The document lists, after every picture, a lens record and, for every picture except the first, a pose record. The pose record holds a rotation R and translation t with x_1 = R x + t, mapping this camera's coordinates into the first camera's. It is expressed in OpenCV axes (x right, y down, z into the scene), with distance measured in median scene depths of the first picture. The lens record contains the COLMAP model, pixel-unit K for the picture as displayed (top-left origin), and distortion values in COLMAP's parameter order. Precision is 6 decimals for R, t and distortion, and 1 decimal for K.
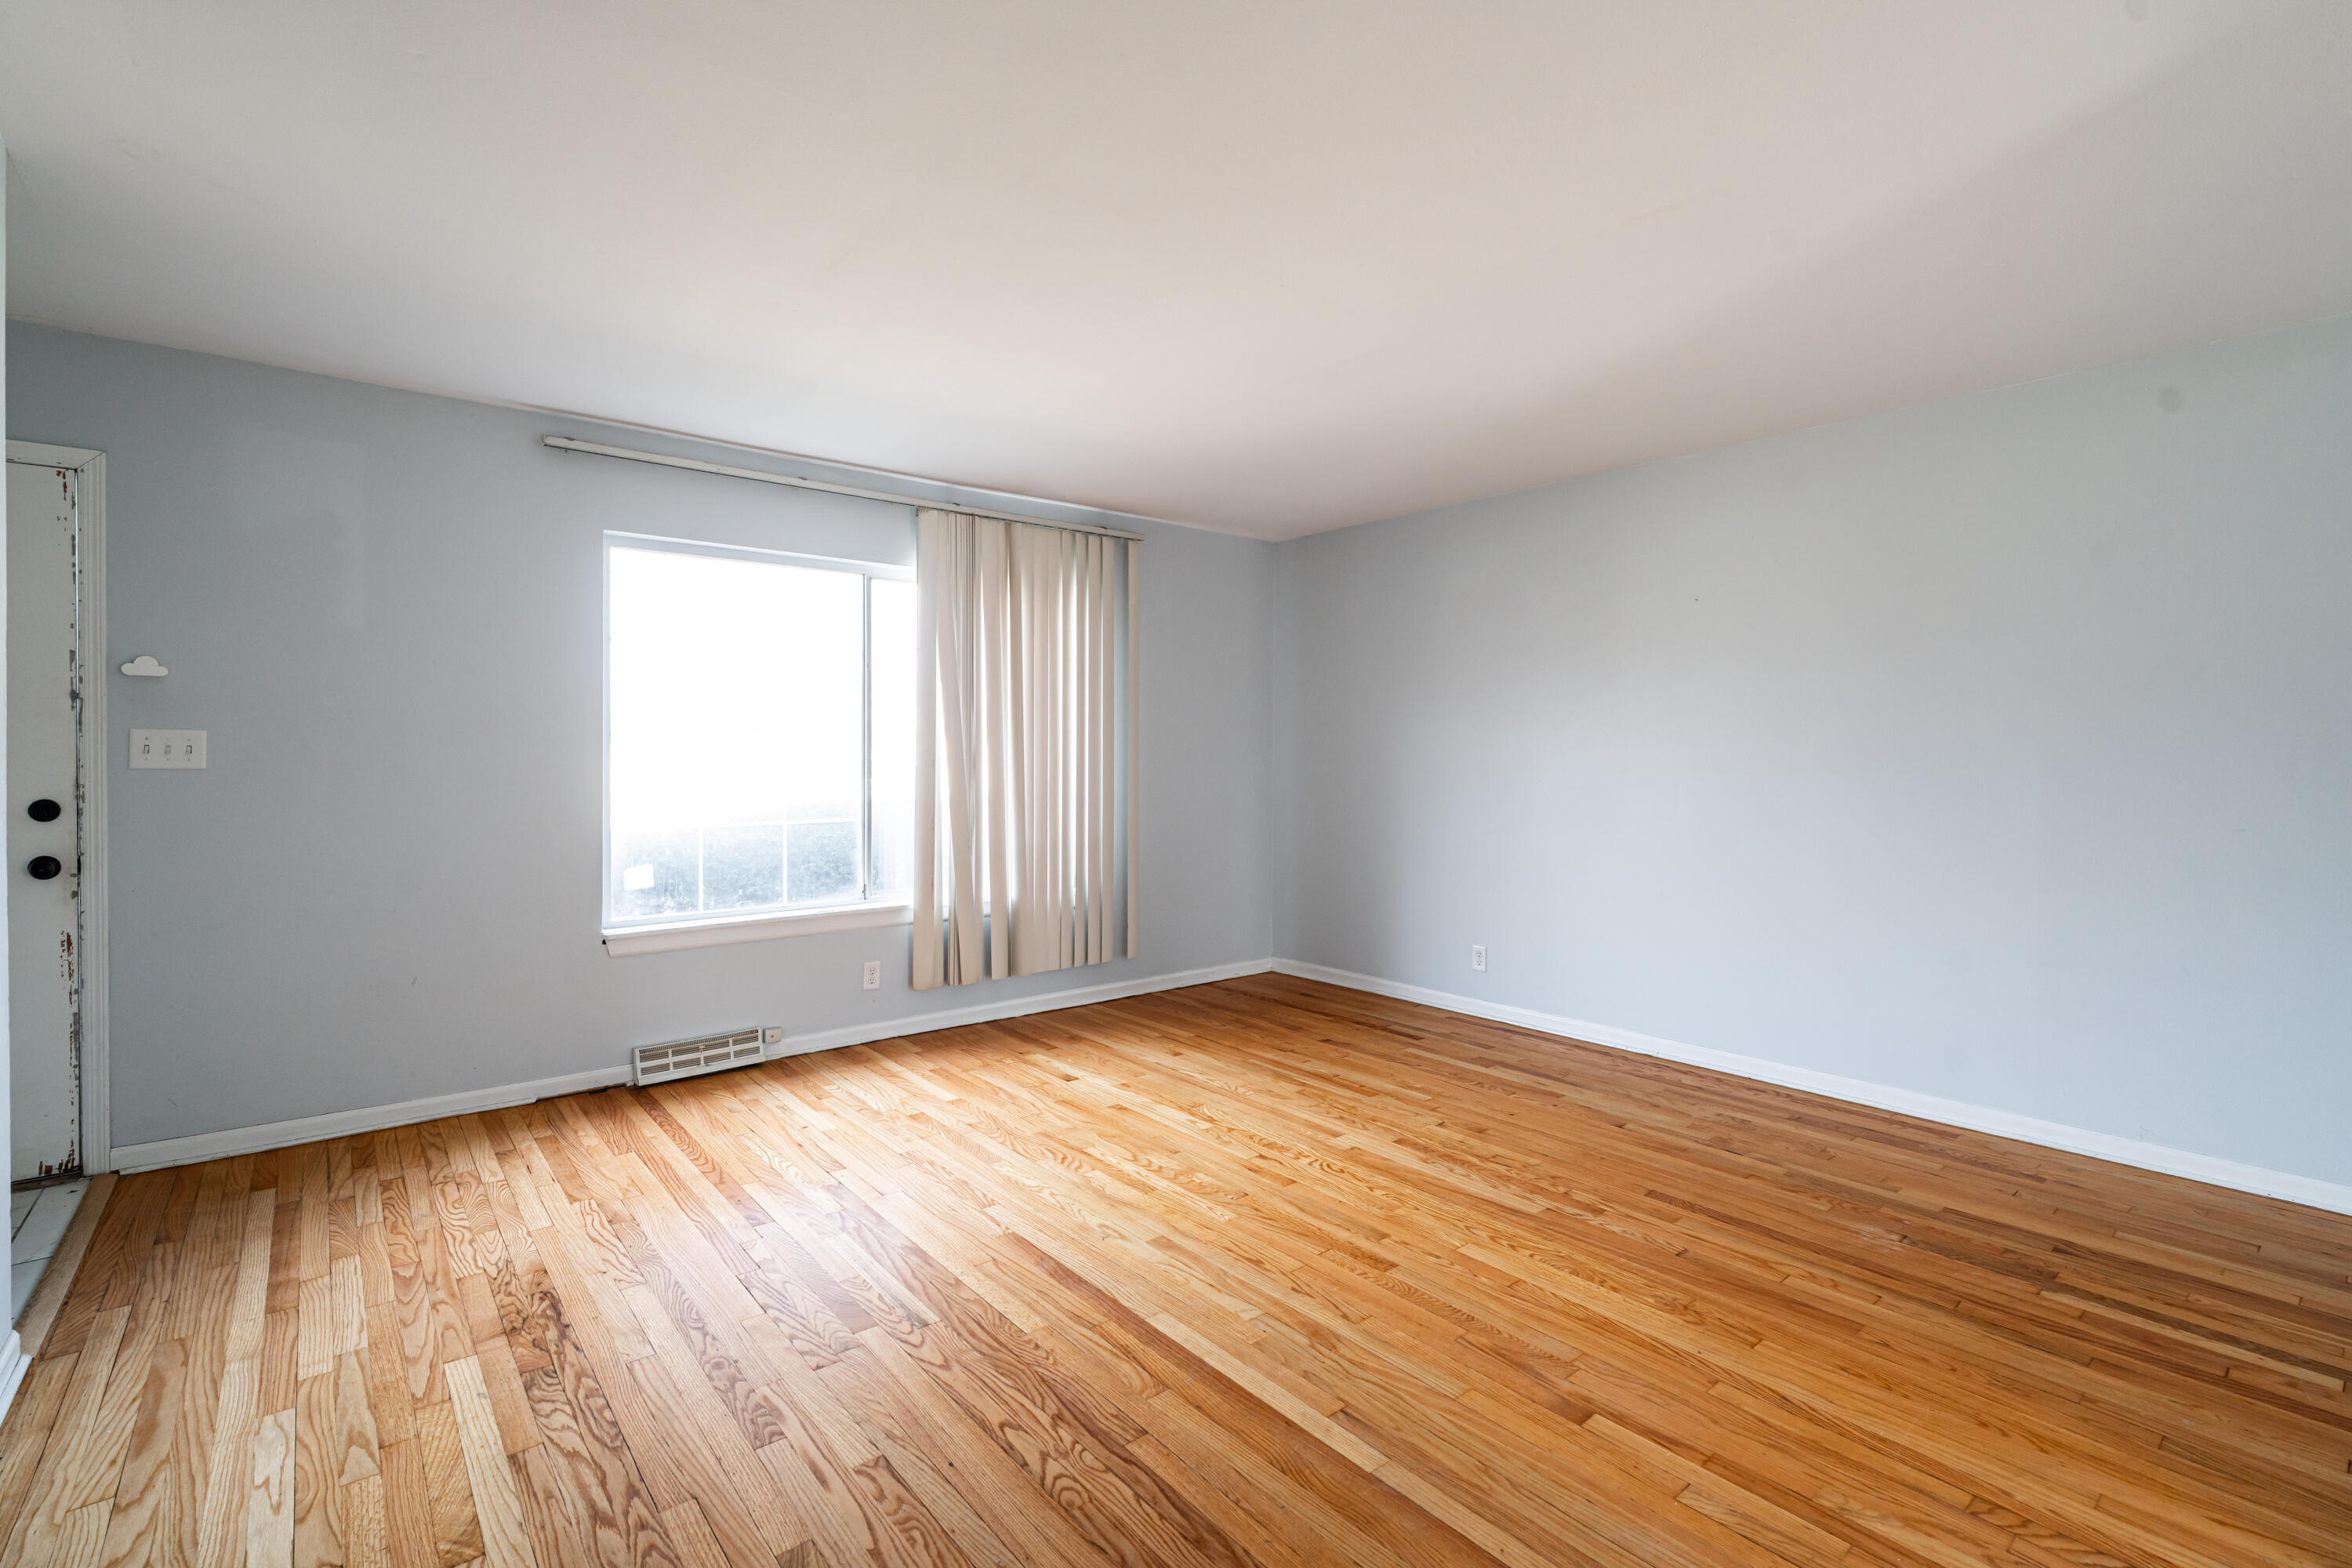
lens RADIAL K [[1078.8, 0, 1184.6], [0, 1078.8, 781.5], [0, 0, 1]] dist [-0.011516, 0.000115]
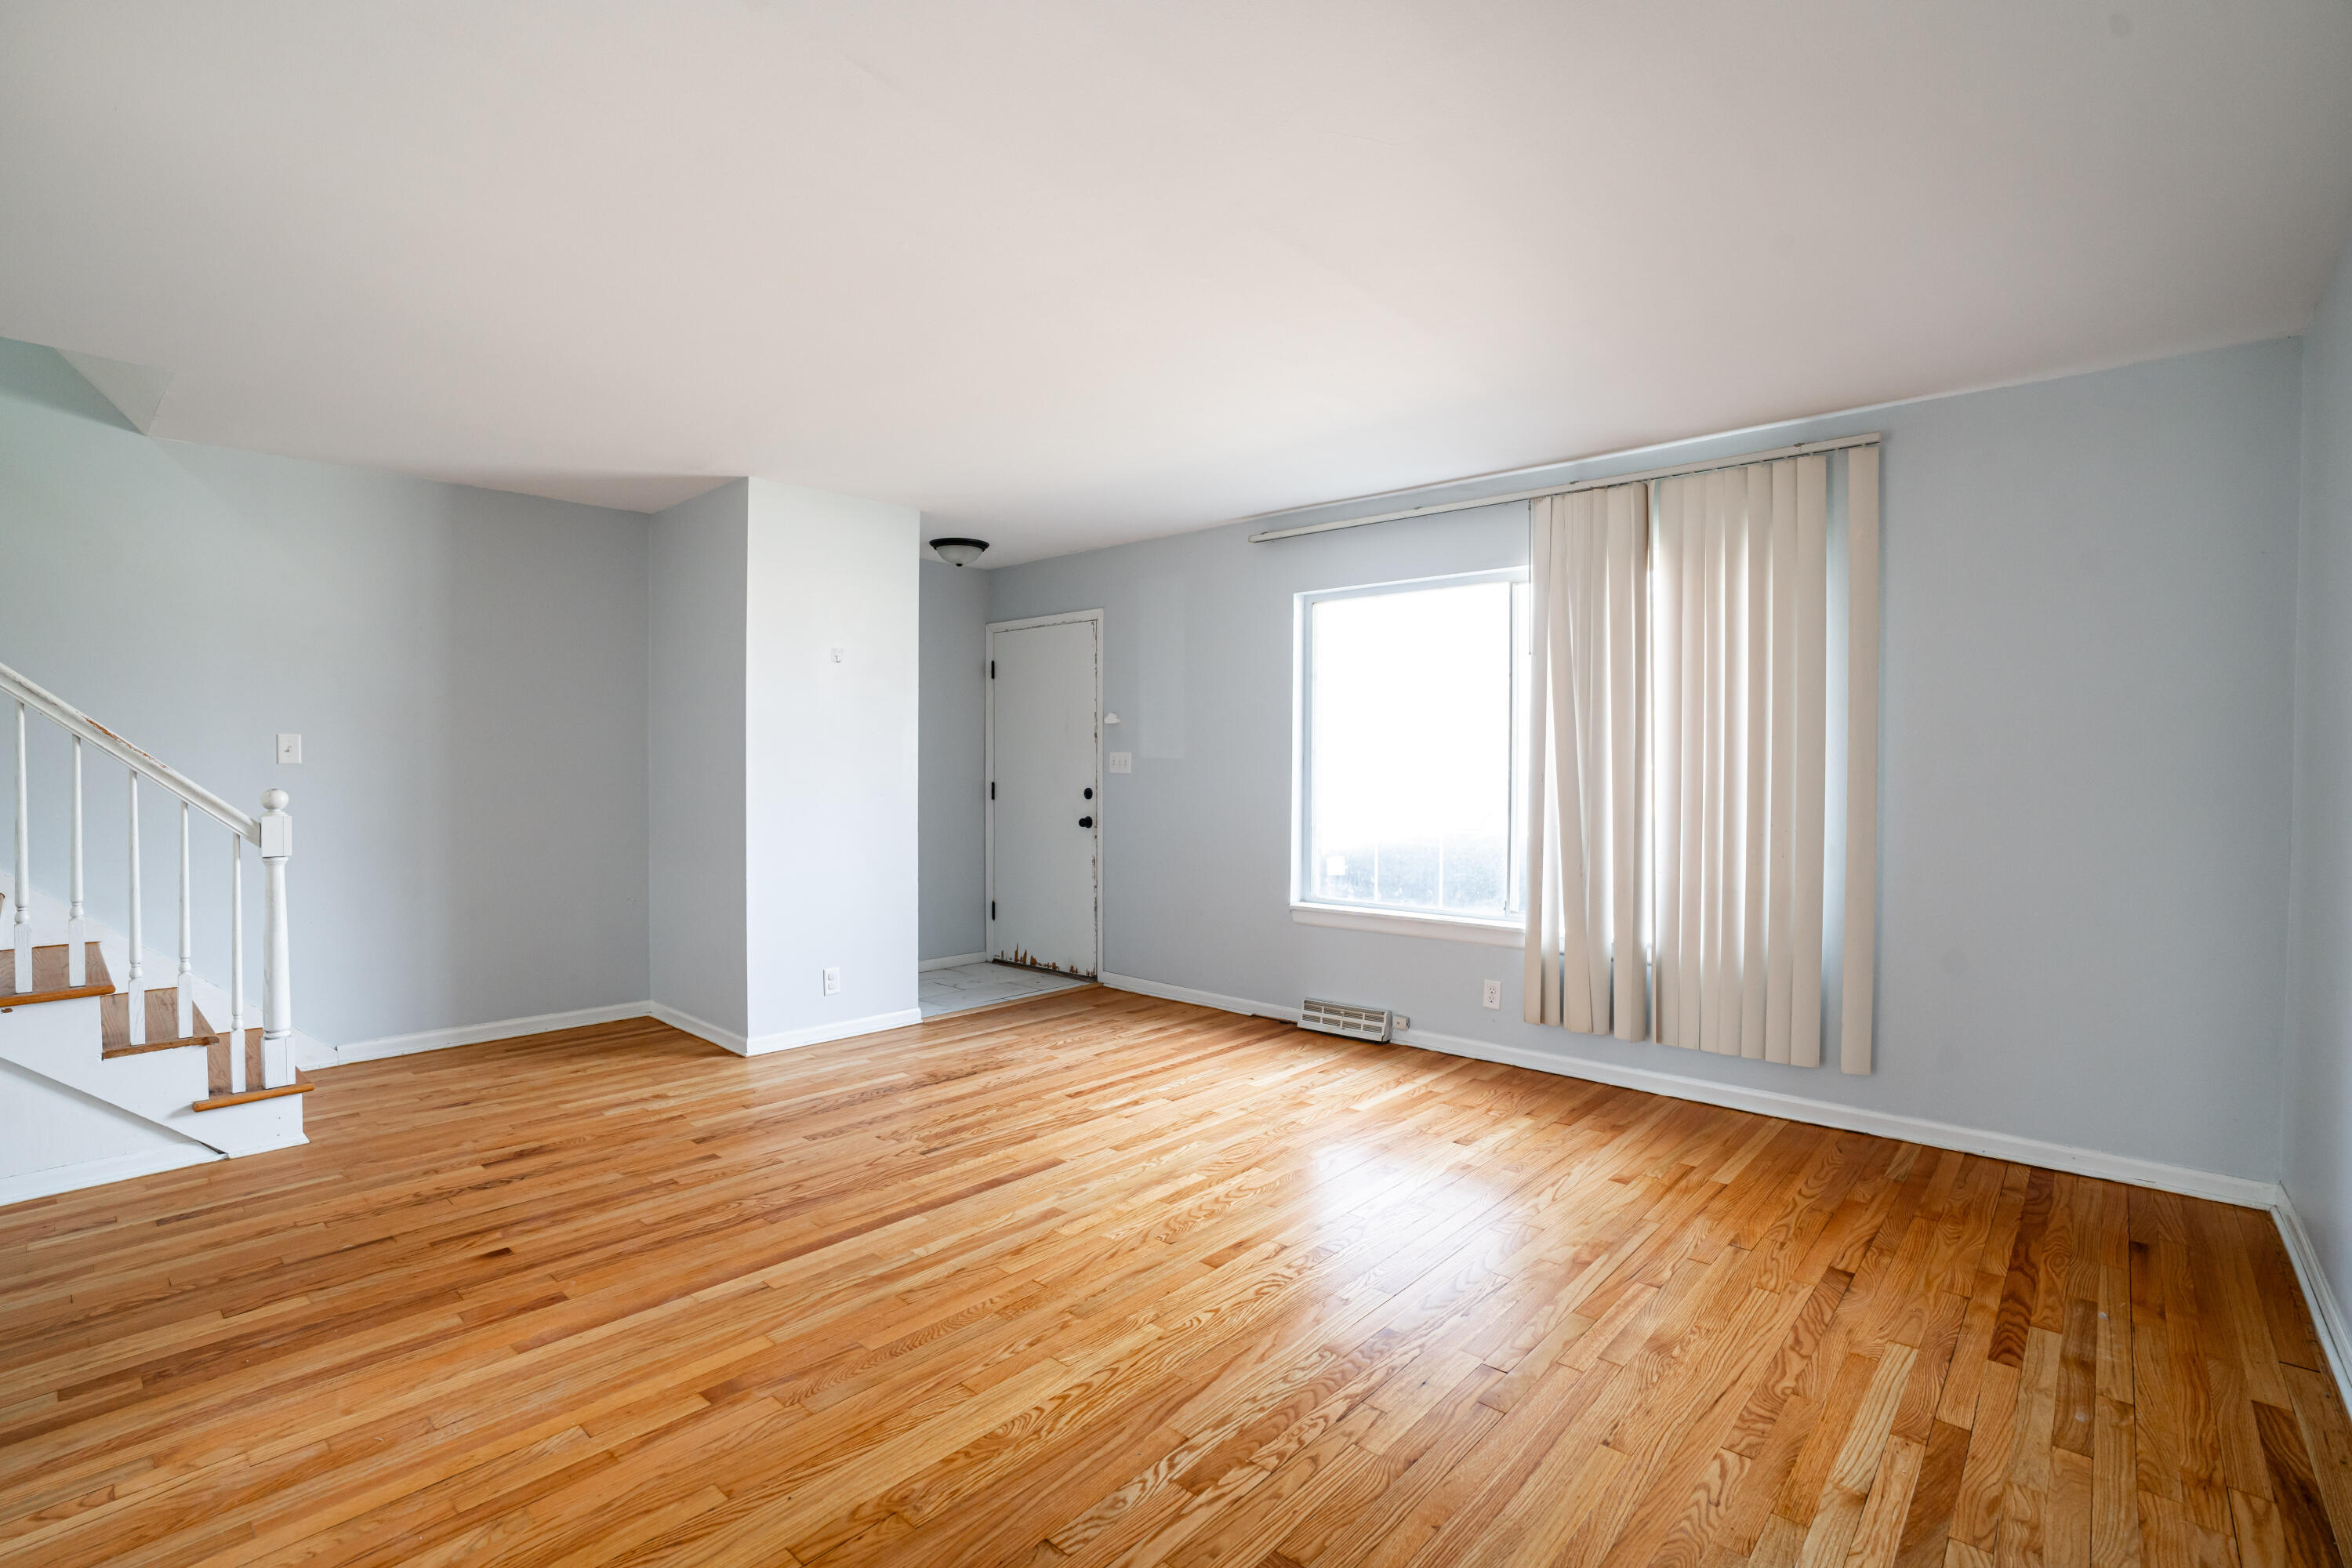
lens RADIAL K [[1110.6, 0, 1170.3], [0, 1110.6, 780.4], [0, 0, 1]] dist [-0.038806, 0.000875]
pose [[0.121895, 0.012271, -0.992467, 0.774566], [-0.028935, 0.999543, 0.008805, -0.015437], [0.992121, 0.027644, 0.122194, 0.684996]]
